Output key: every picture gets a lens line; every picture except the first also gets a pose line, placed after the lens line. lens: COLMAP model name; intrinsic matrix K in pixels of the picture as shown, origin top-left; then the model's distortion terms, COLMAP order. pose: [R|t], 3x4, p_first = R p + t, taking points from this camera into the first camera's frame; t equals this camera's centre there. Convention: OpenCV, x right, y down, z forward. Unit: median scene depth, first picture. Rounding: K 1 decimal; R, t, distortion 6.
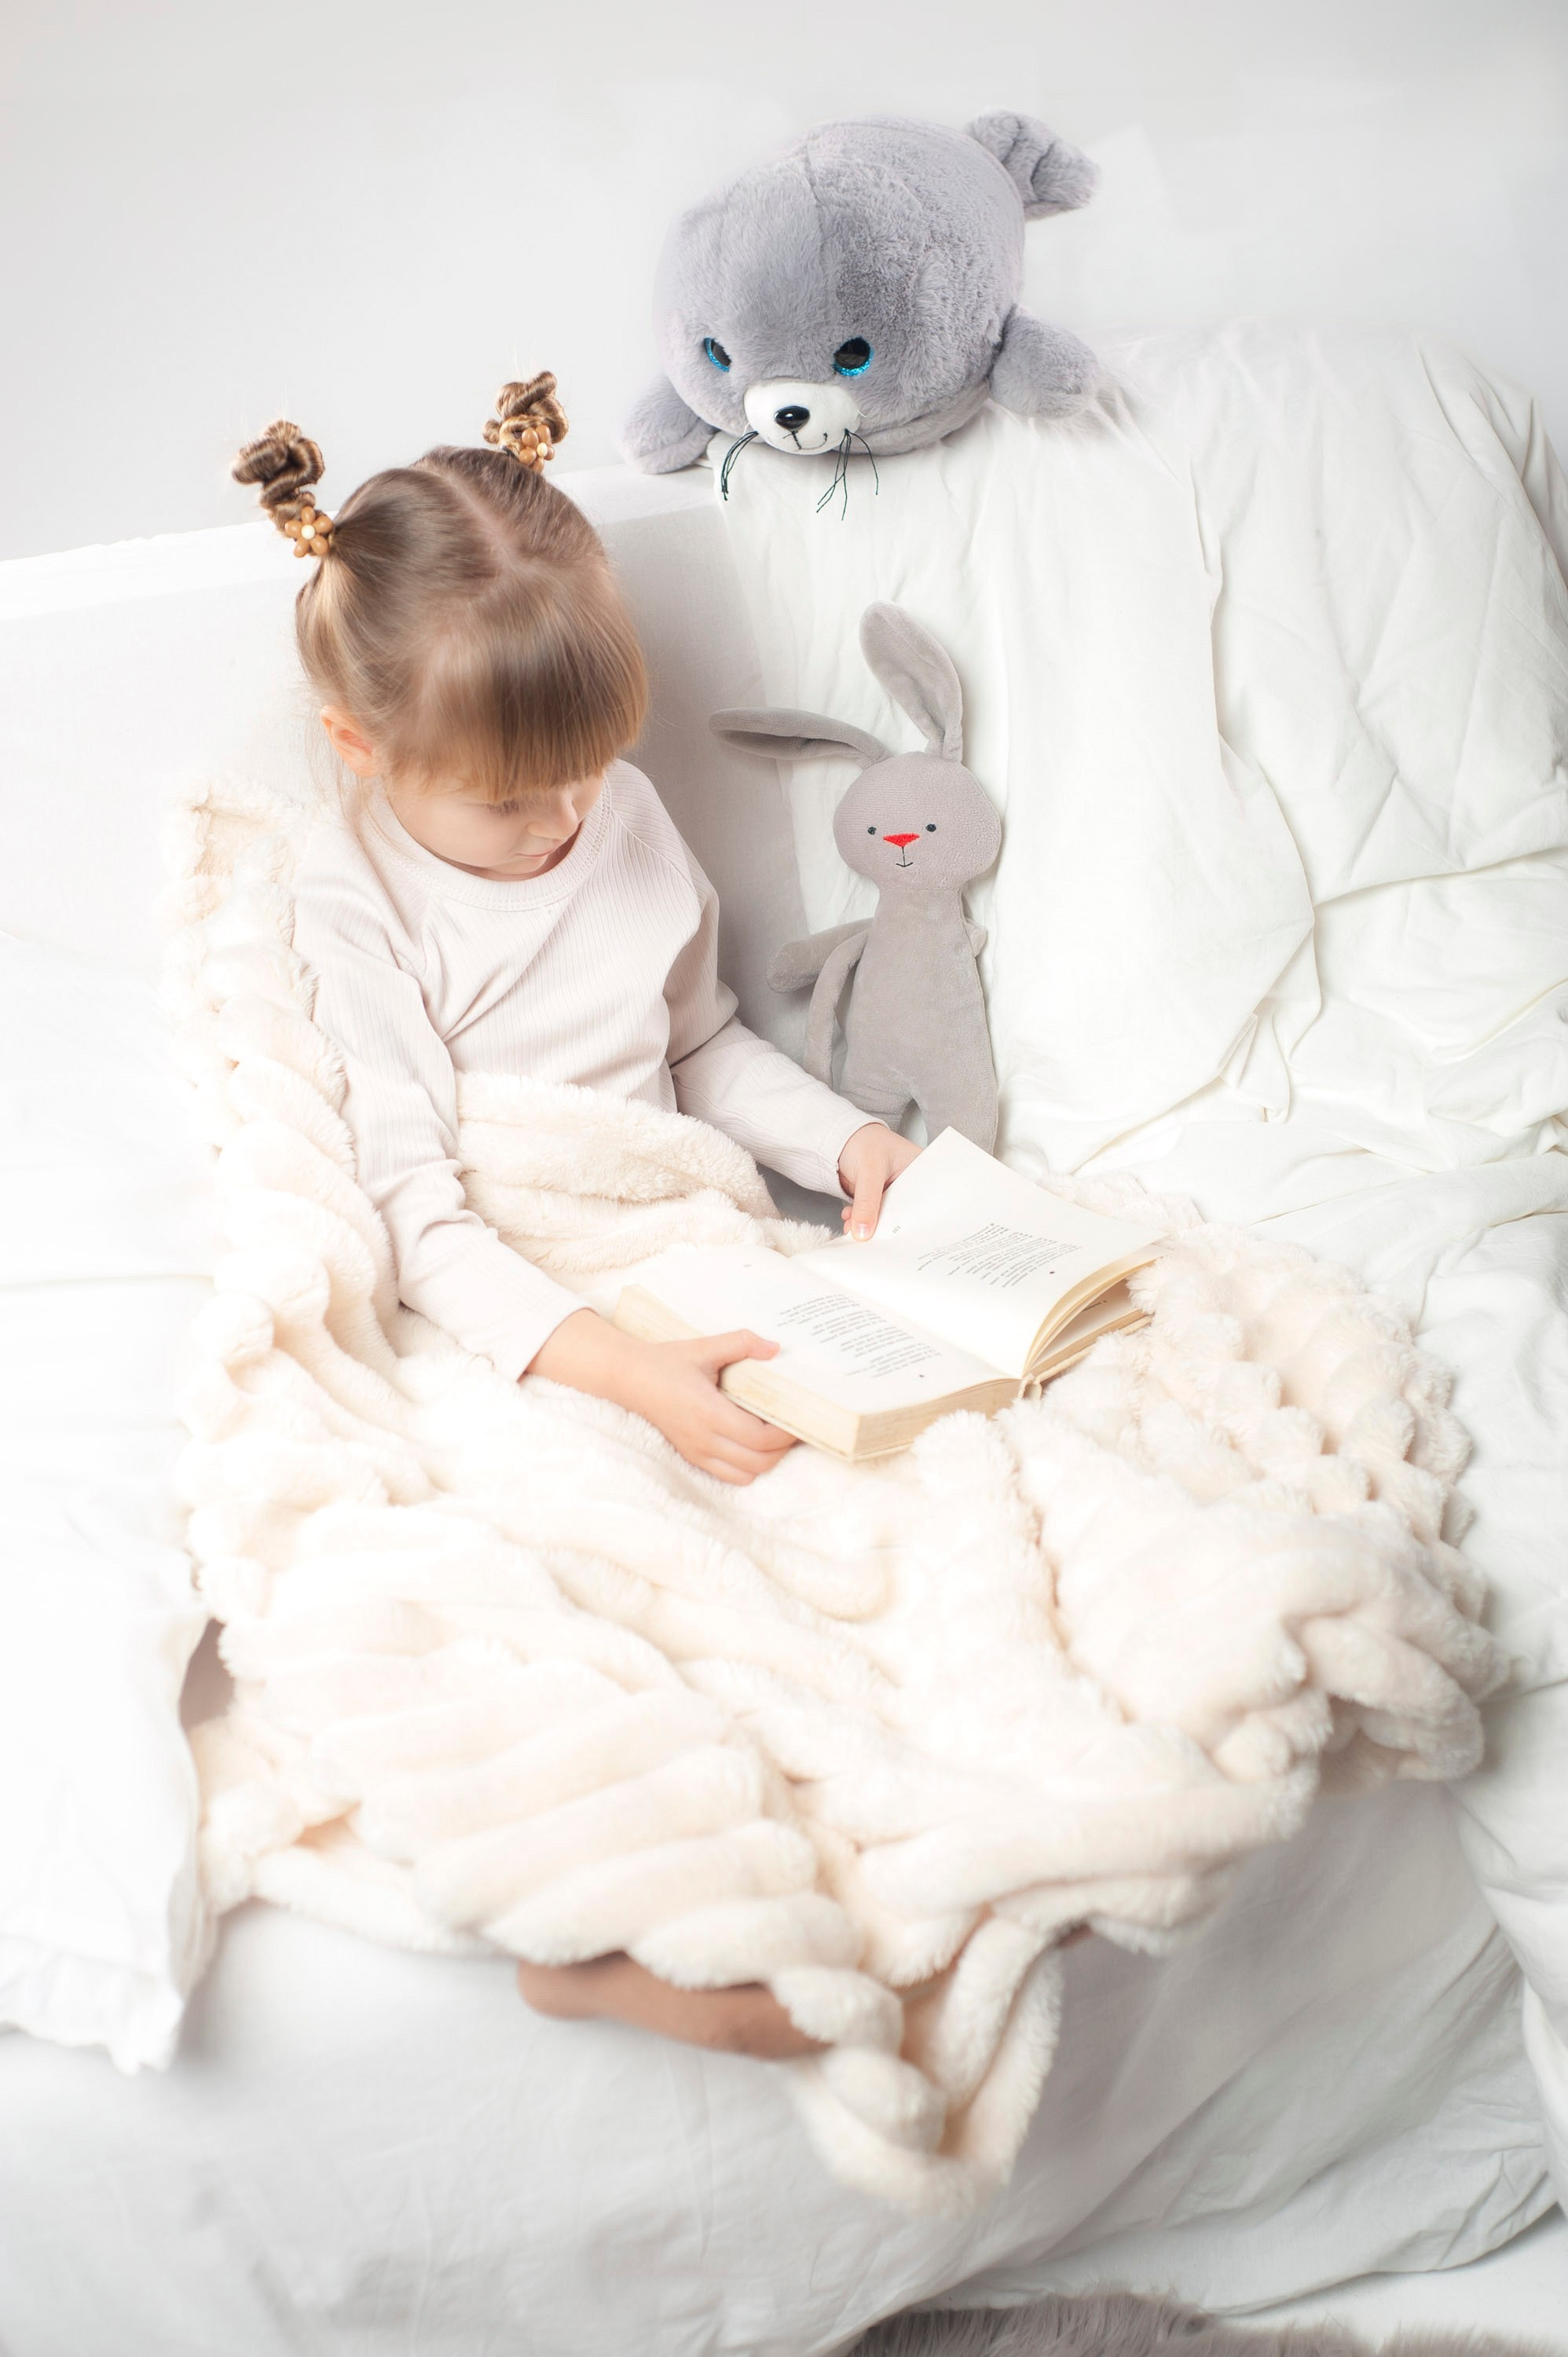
lens RADIAL K [[3464.6, 0, 784.0], [0, 3464.6, 1178.5], [0, 0, 1]] dist [-0.055762, 0.072308]
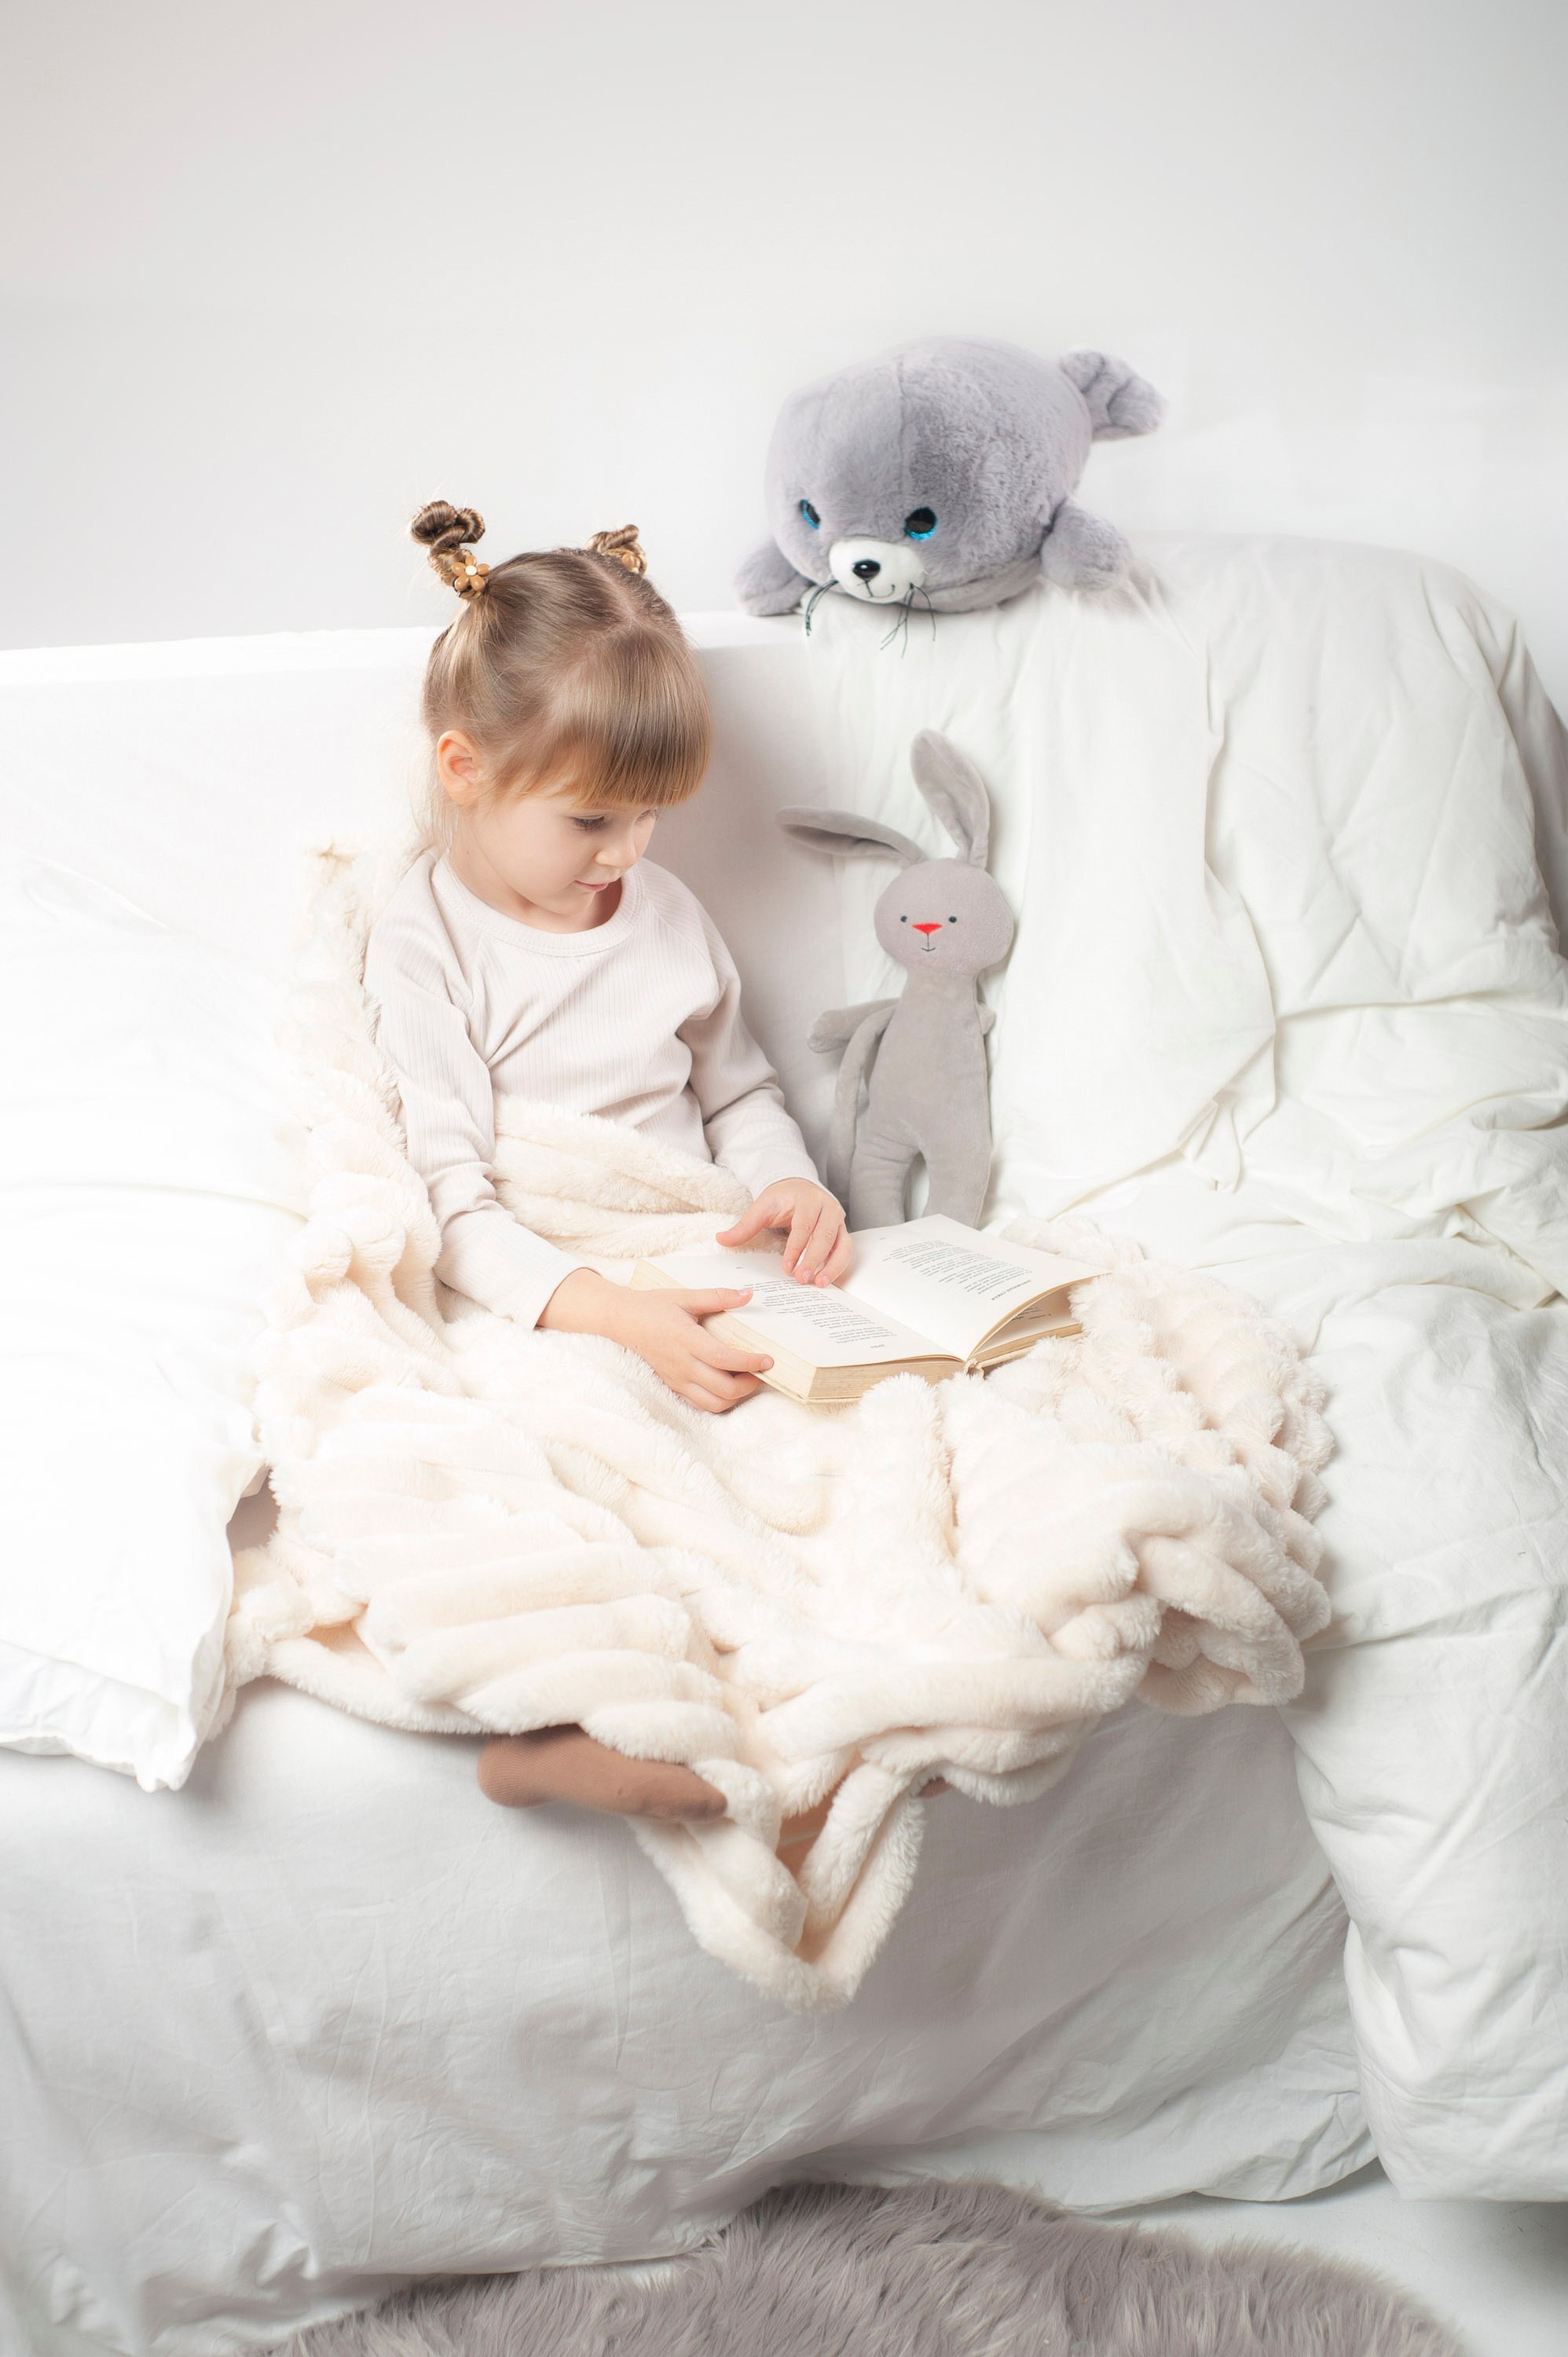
lens RADIAL K [[3464.6, 0, 784.0], [0, 3464.6, 1178.5], [0, 0, 1]] dist [-0.055762, 0.072308]
pose [[0.993479, 0.091009, -0.068675, 0.075656], [-0.096958, 0.991307, -0.088935, 0.098846], [0.059984, 0.095013, 0.993667, -0.174214]]
